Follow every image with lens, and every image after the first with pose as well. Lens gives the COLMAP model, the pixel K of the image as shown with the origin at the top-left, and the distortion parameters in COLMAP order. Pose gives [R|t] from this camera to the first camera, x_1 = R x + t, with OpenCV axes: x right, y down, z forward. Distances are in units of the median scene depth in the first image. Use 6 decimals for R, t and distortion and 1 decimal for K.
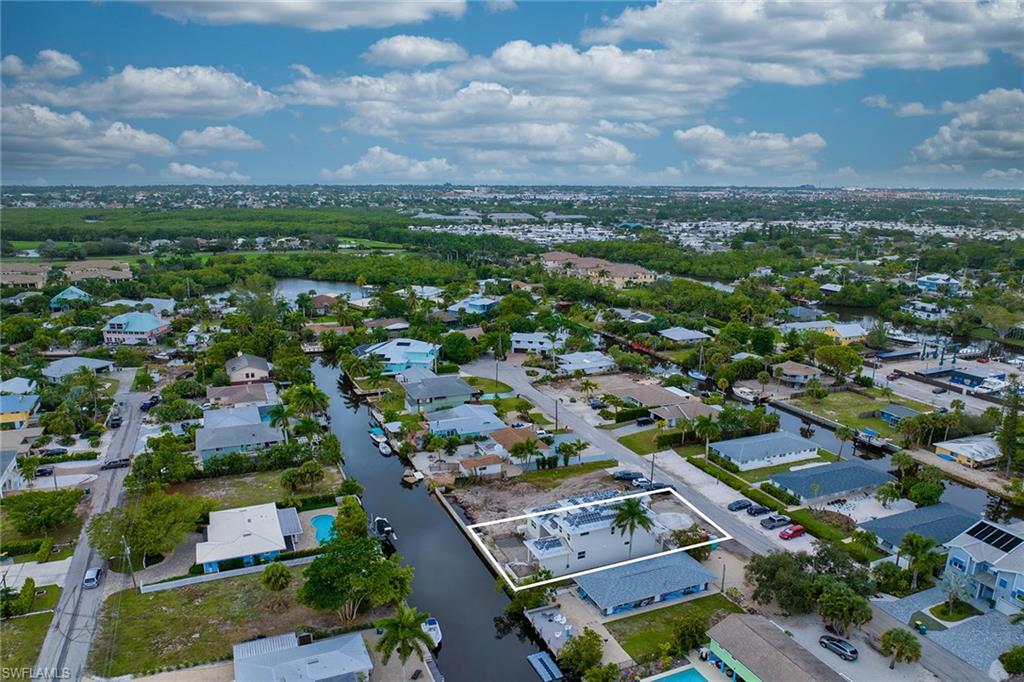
lens RADIAL K [[723.9, 0, 512.9], [0, 723.9, 342.4], [0, 0, 1]] dist [-0.027257, 0.001694]
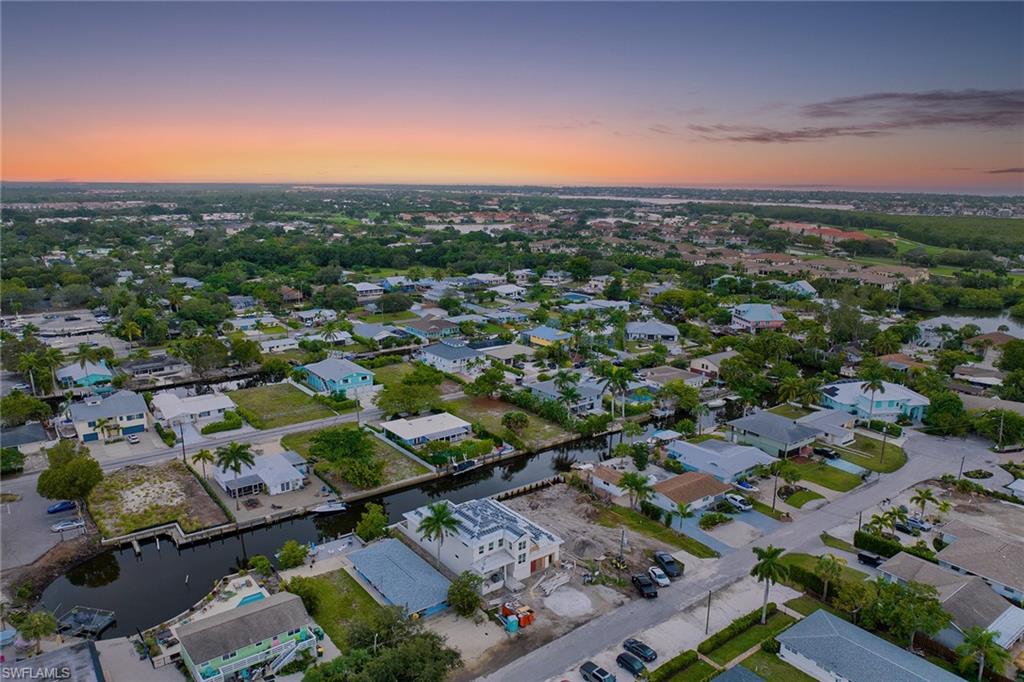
lens RADIAL K [[723.9, 0, 516.8], [0, 723.9, 331.3], [0, 0, 1]] dist [-0.027257, 0.001694]
pose [[0.249229, 0.192798, -0.949059, 0.686430], [-0.220448, 0.965551, 0.138257, -0.109353], [0.943020, 0.174760, 0.283145, 0.493342]]
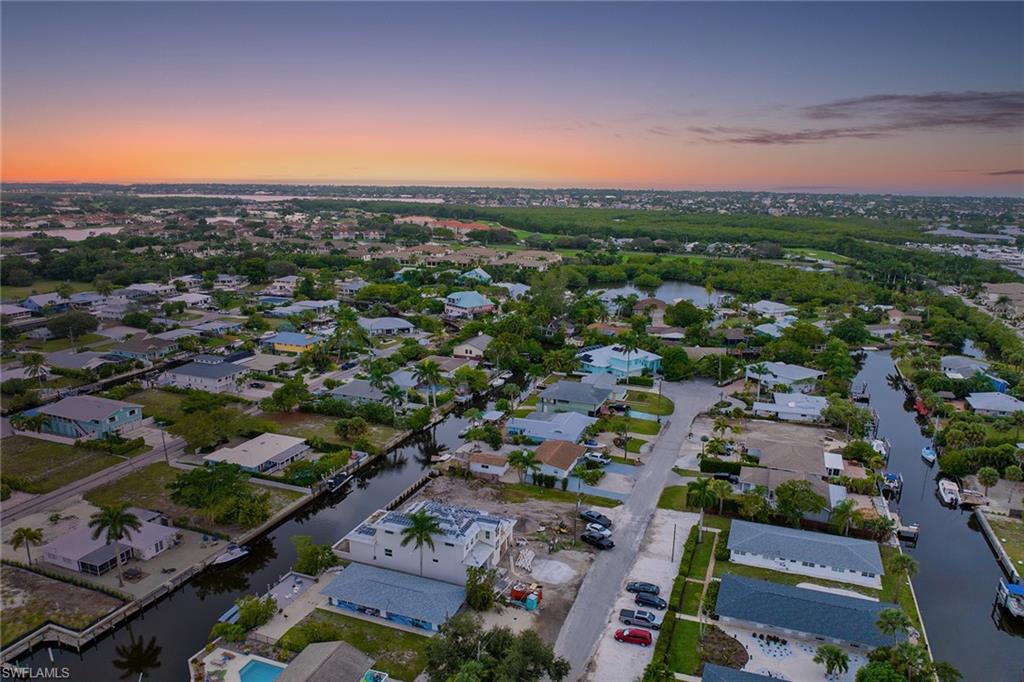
lens RADIAL K [[723.9, 0, 512.0], [0, 723.9, 348.2], [0, 0, 1]] dist [-0.027257, 0.001694]
pose [[0.721938, 0.157200, -0.673865, 0.546945], [-0.159073, 0.985474, 0.059471, -0.046633], [0.673425, 0.064260, 0.736457, 0.230375]]
